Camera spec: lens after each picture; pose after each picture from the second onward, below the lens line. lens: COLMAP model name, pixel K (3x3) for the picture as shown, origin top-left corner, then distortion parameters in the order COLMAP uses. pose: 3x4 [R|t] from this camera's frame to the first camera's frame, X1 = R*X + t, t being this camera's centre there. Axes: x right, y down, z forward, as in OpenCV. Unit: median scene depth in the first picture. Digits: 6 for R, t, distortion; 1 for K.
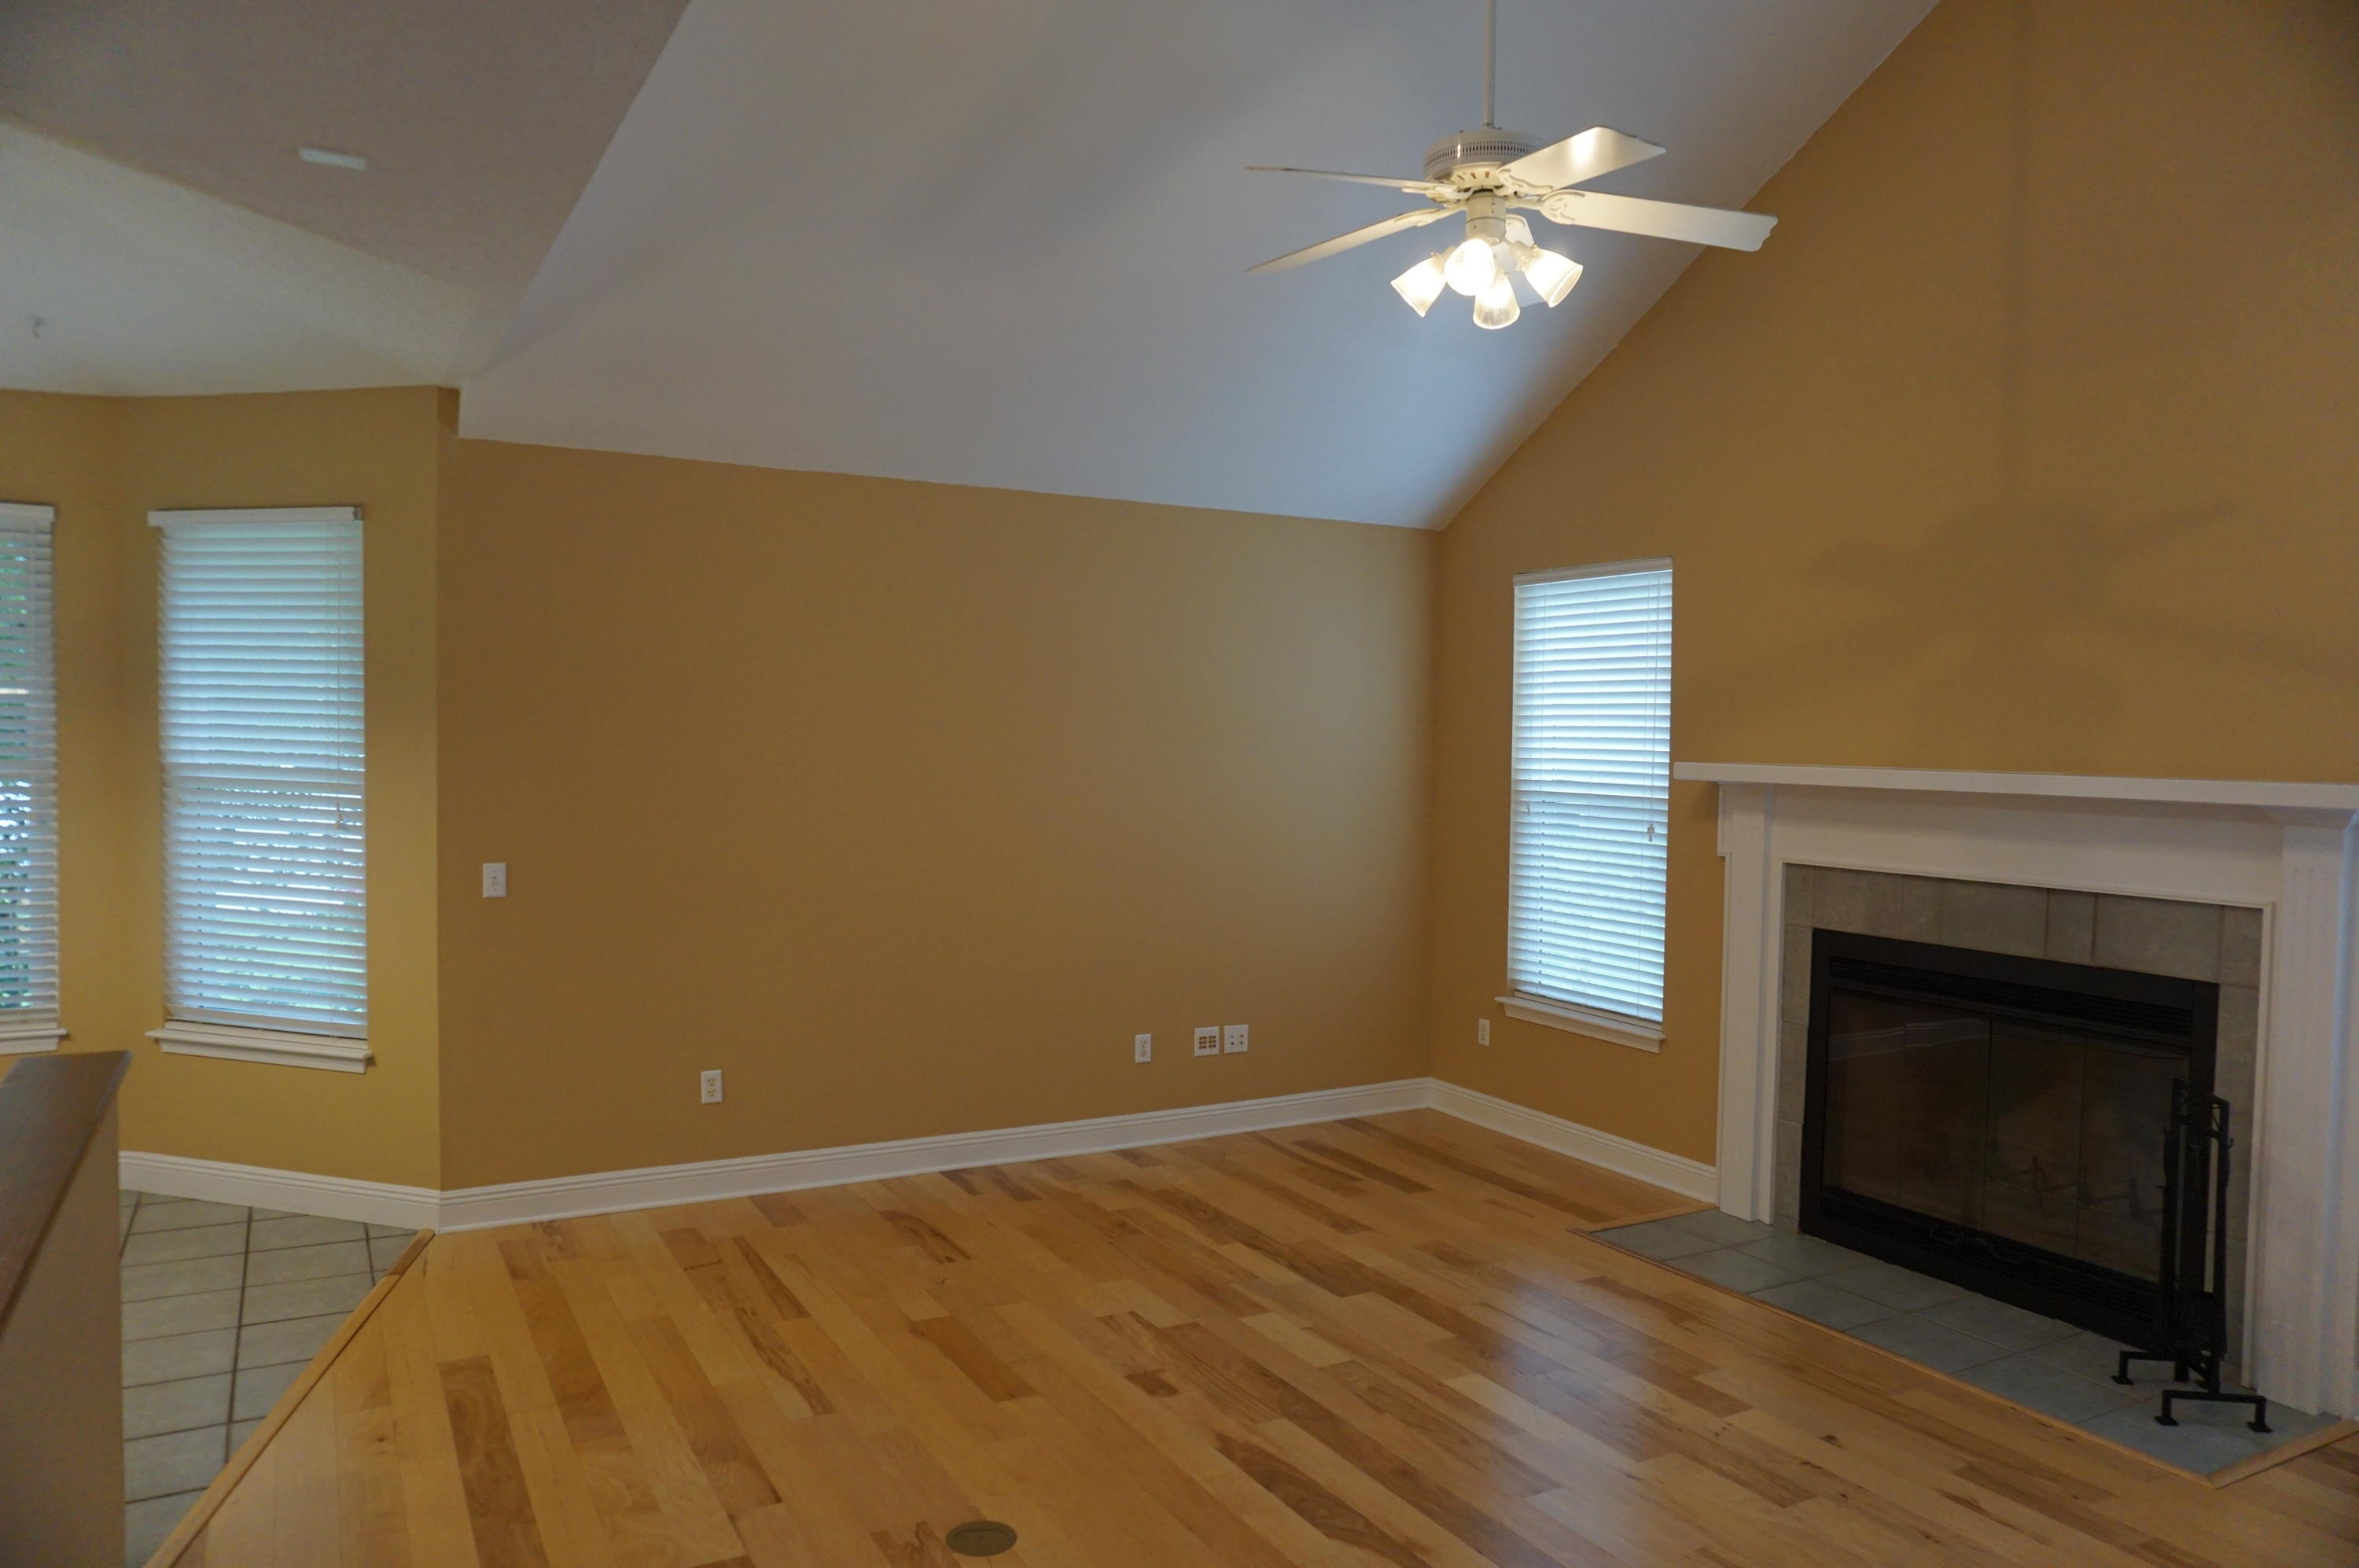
lens RADIAL K [[1588.3, 0, 1184.7], [0, 1588.3, 790.5], [0, 0, 1]] dist [-0.048910, 0.036889]
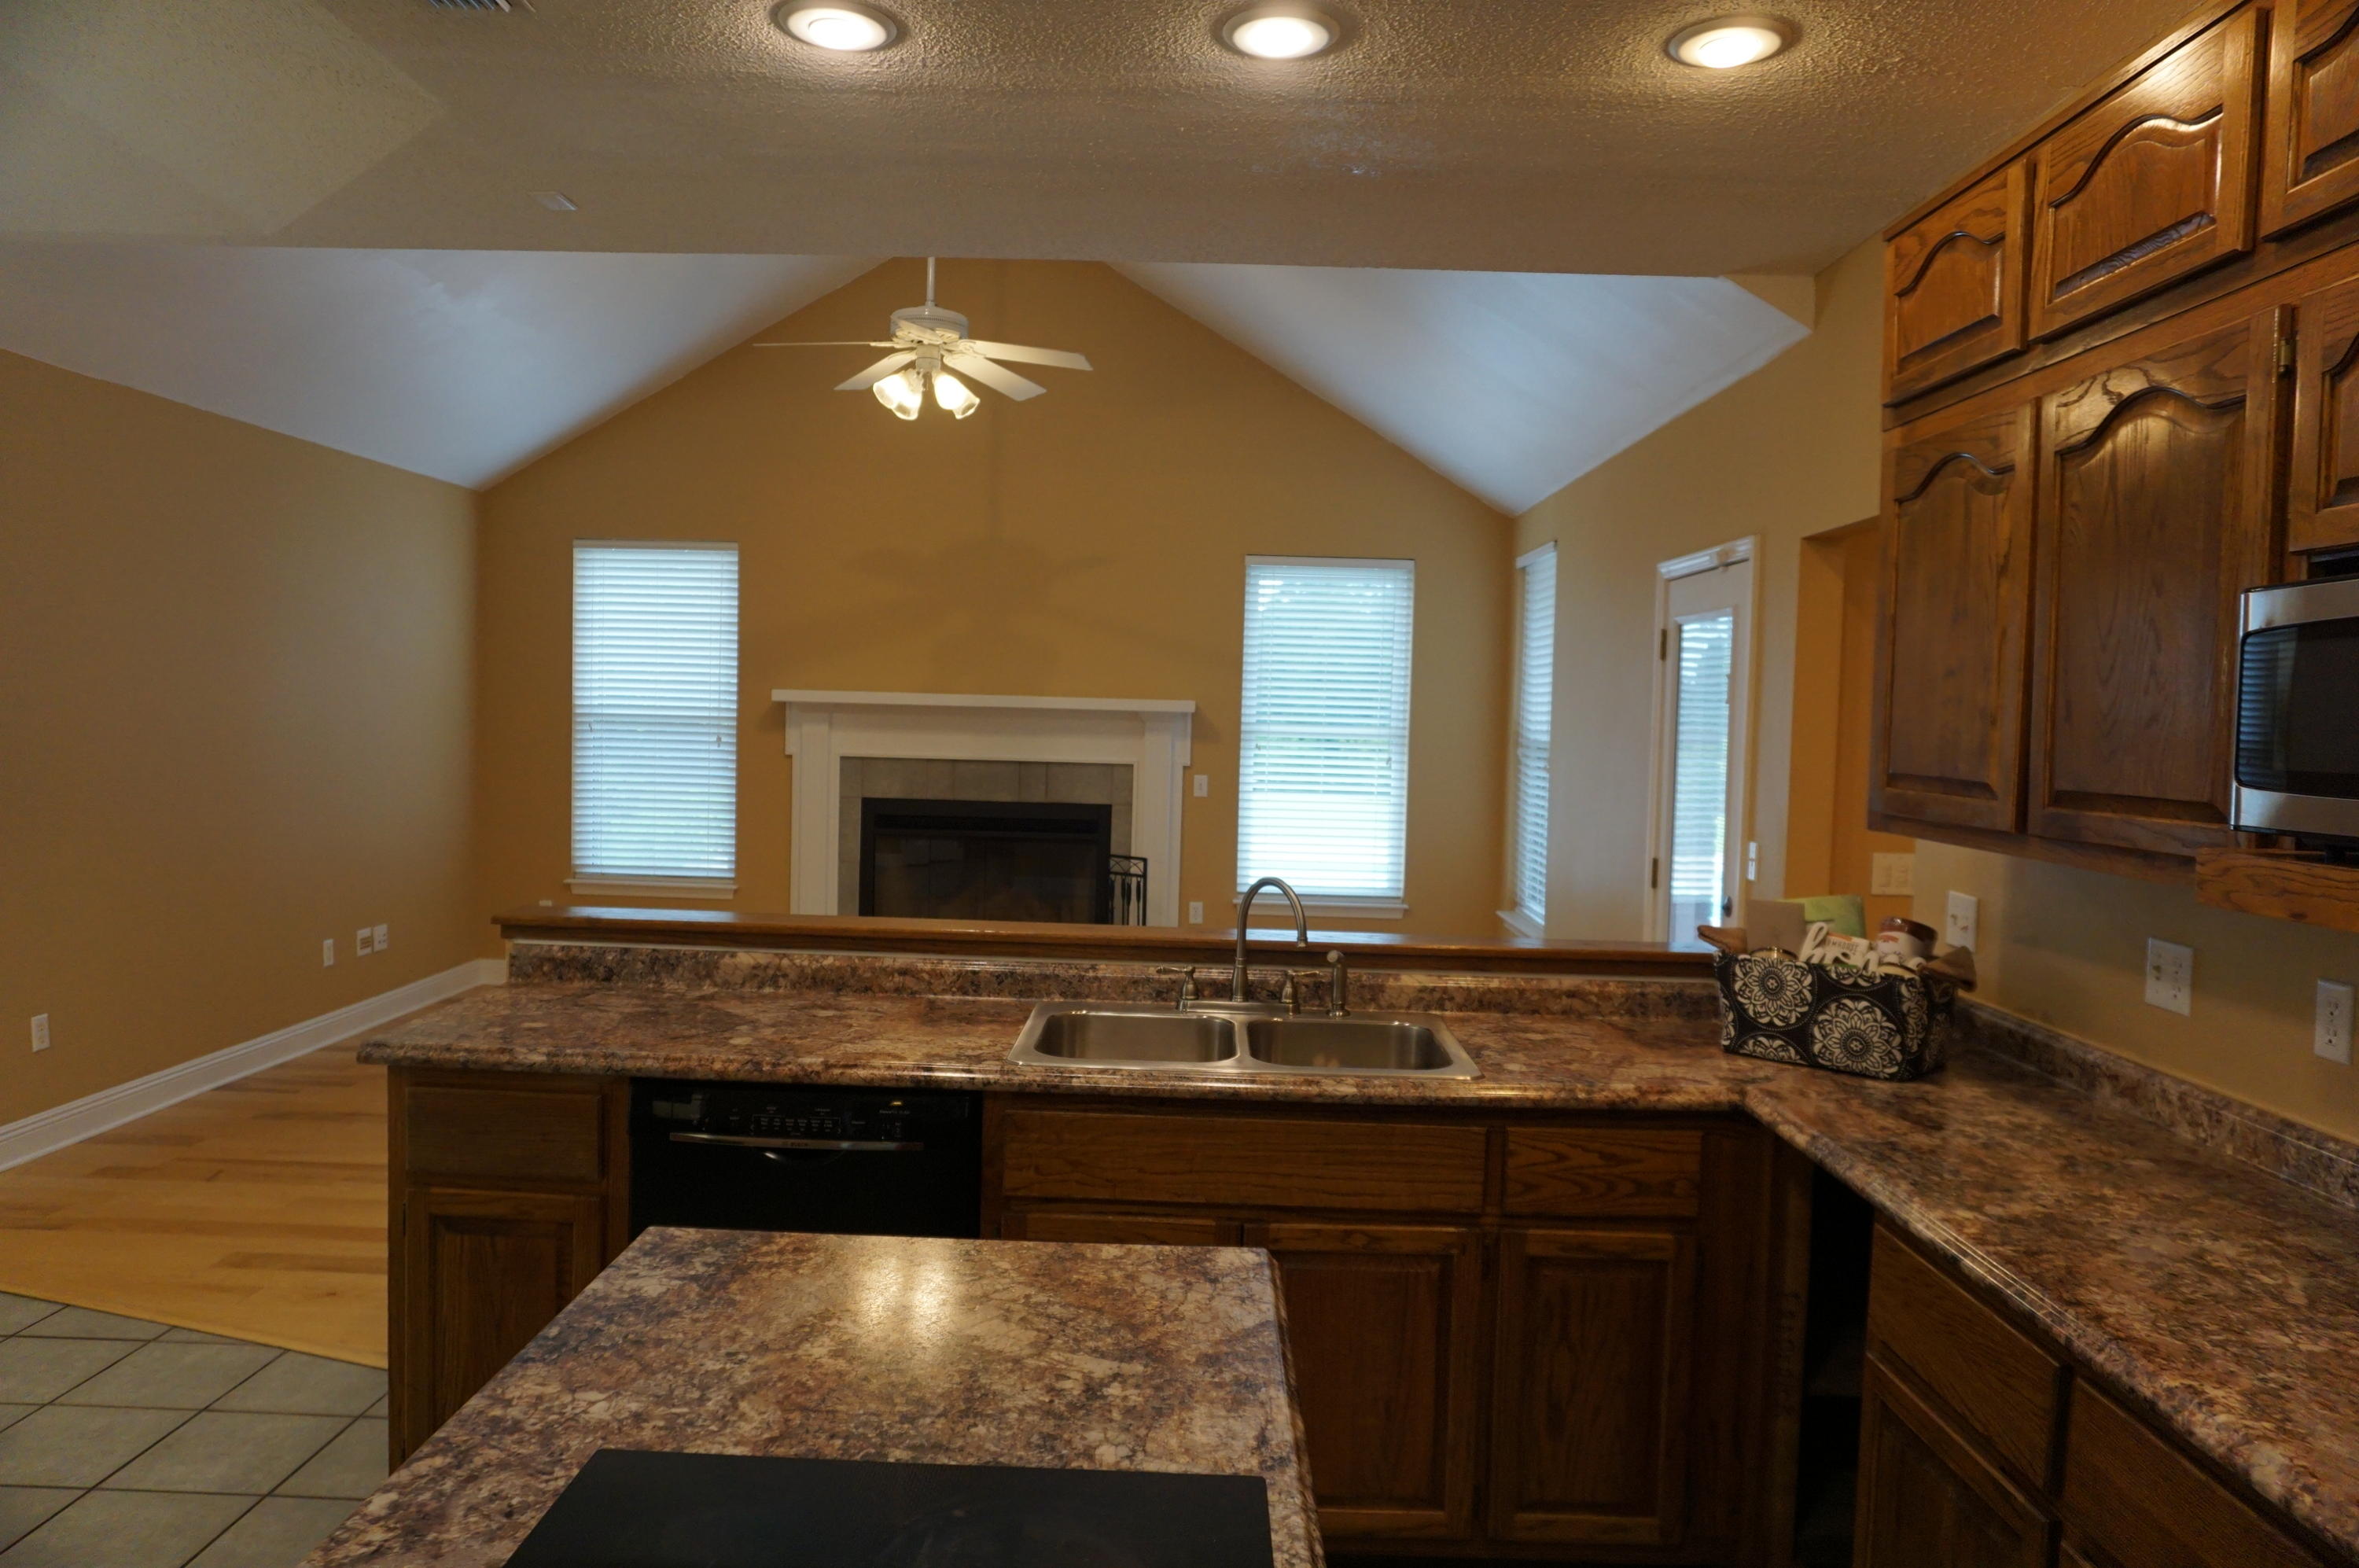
lens RADIAL K [[1588.3, 0, 1159.5], [0, 1588.3, 785.1], [0, 0, 1]] dist [-0.048910, 0.036889]
pose [[0.514258, -0.046113, 0.856395, -0.792958], [0.014210, 0.998875, 0.045251, 0.009120], [-0.857518, -0.011101, 0.514335, -0.045983]]
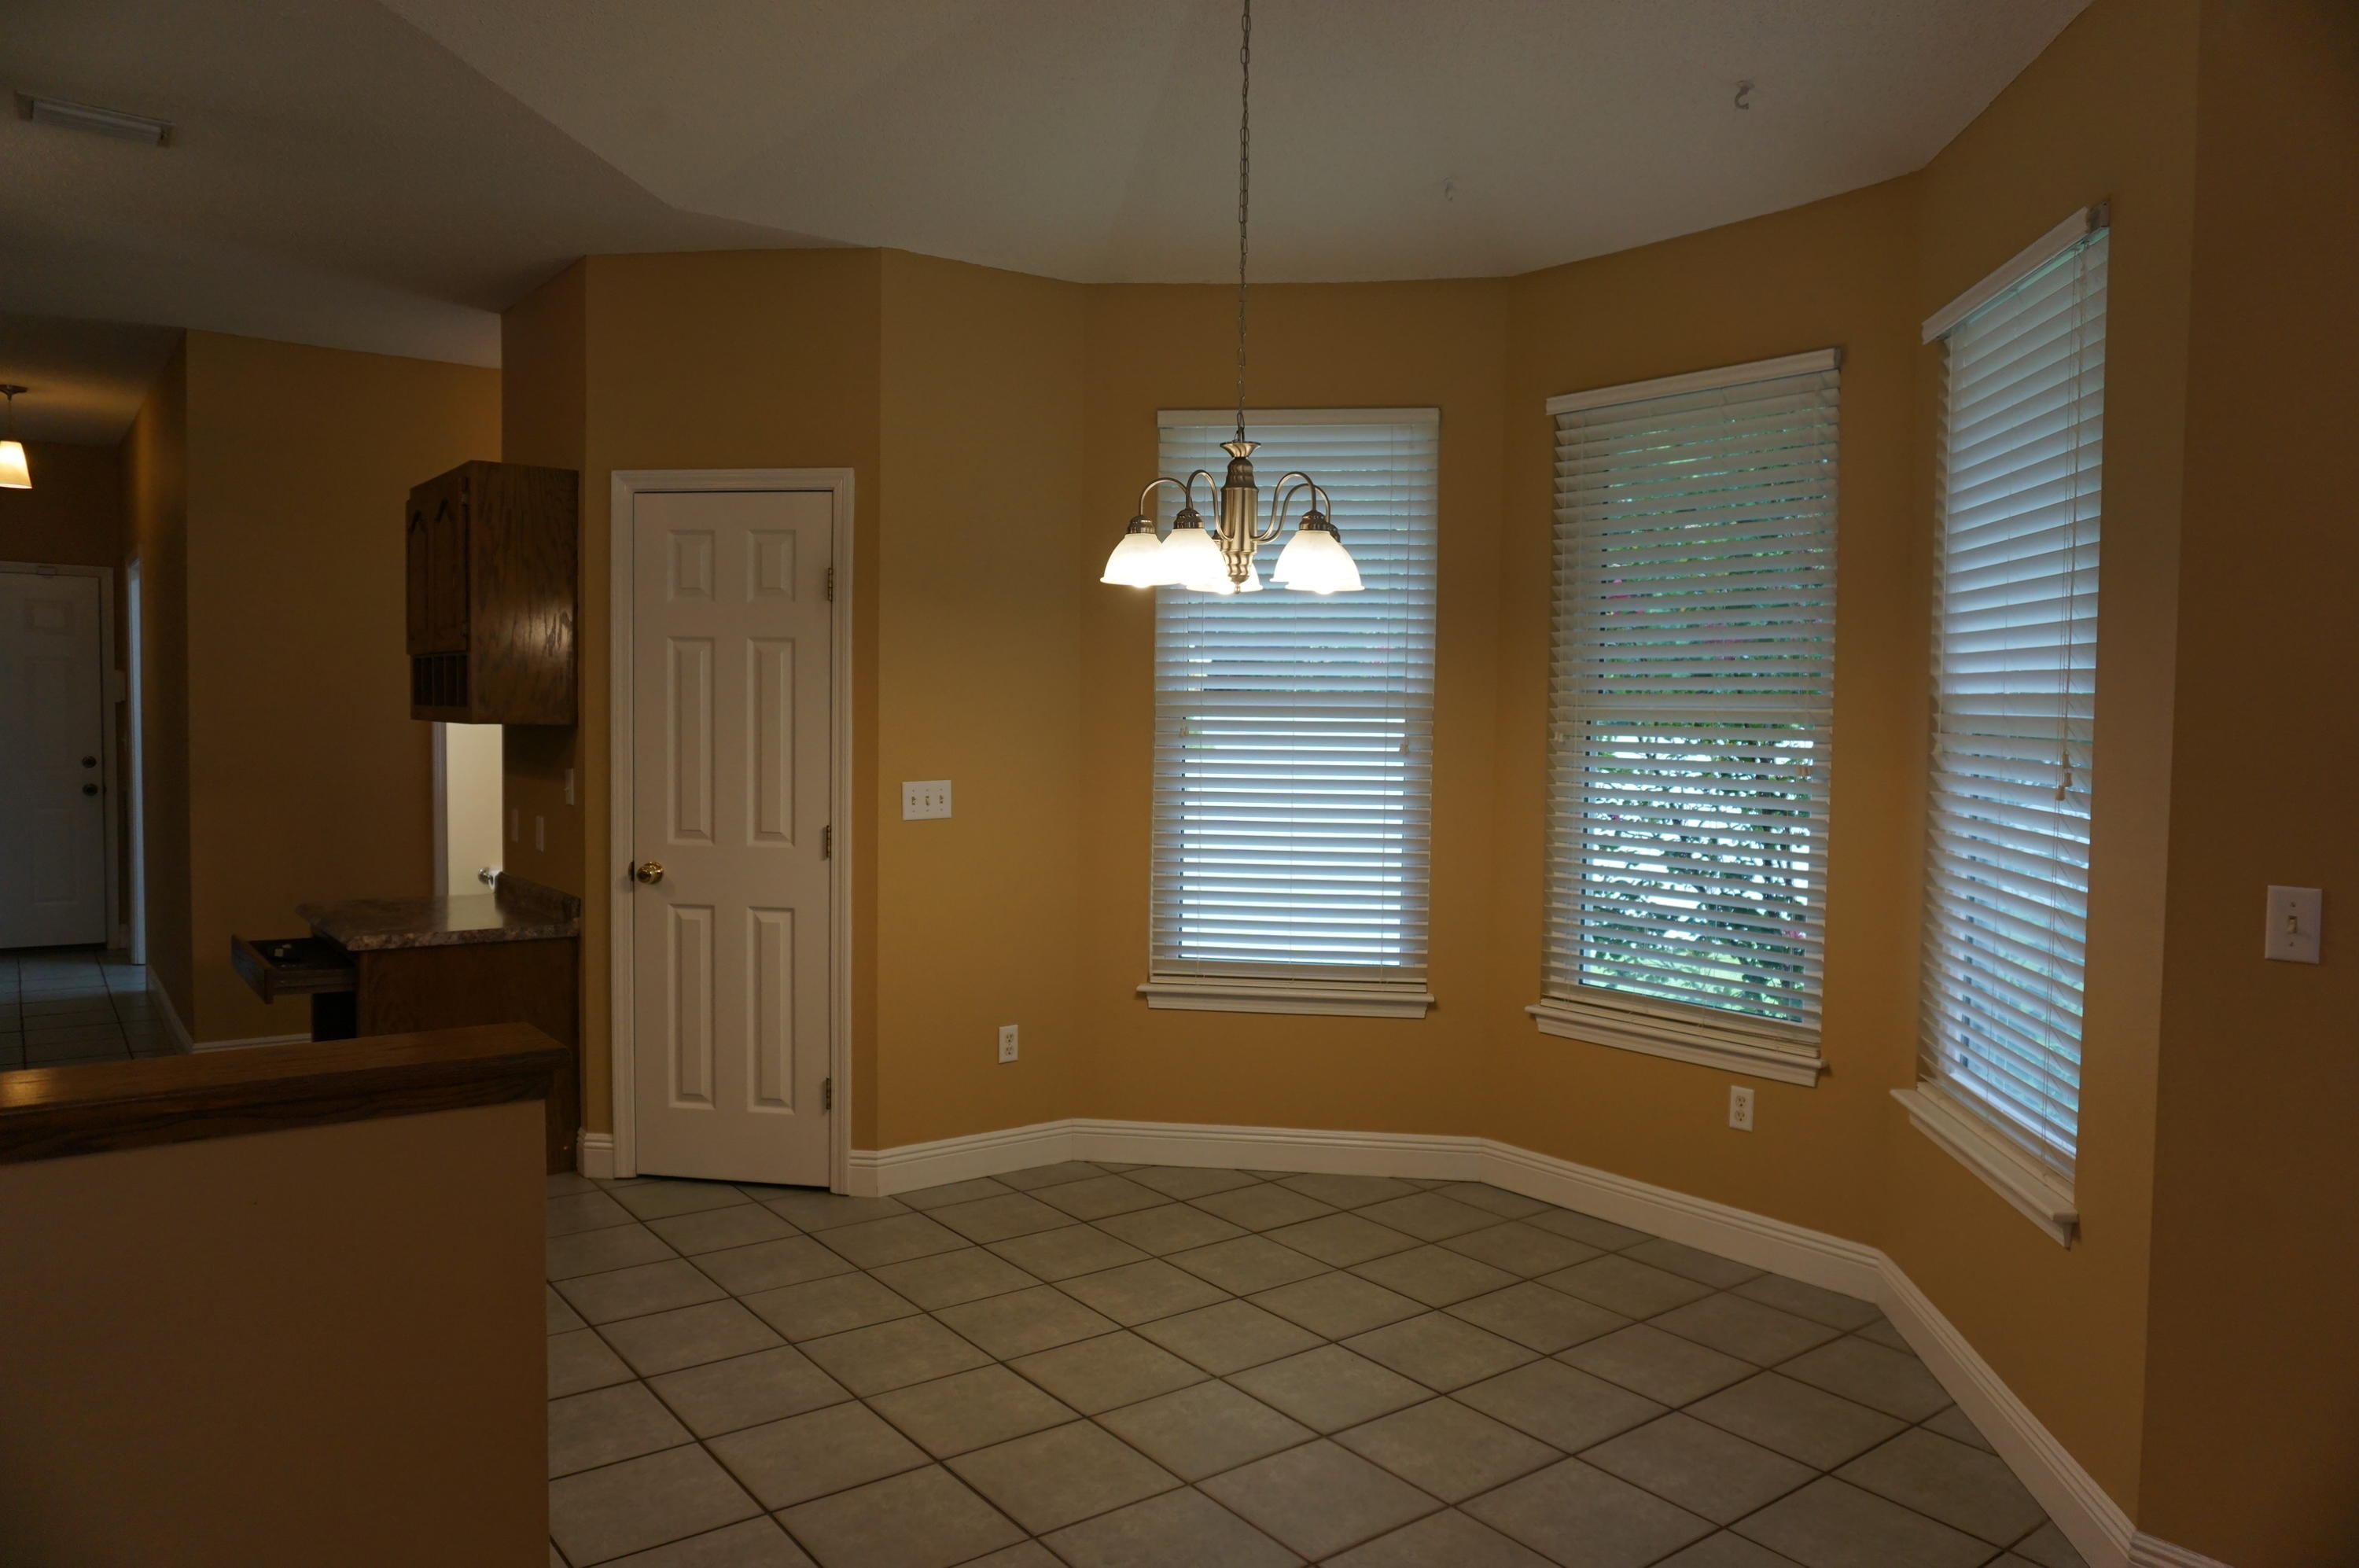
lens RADIAL K [[1588.3, 0, 1195.0], [0, 1588.3, 801.0], [0, 0, 1]] dist [-0.048910, 0.036889]
pose [[0.101479, 0.035132, -0.994217, -0.015779], [-0.045615, 0.998489, 0.030627, 0.021716], [0.993791, 0.042243, 0.102928, 0.632431]]
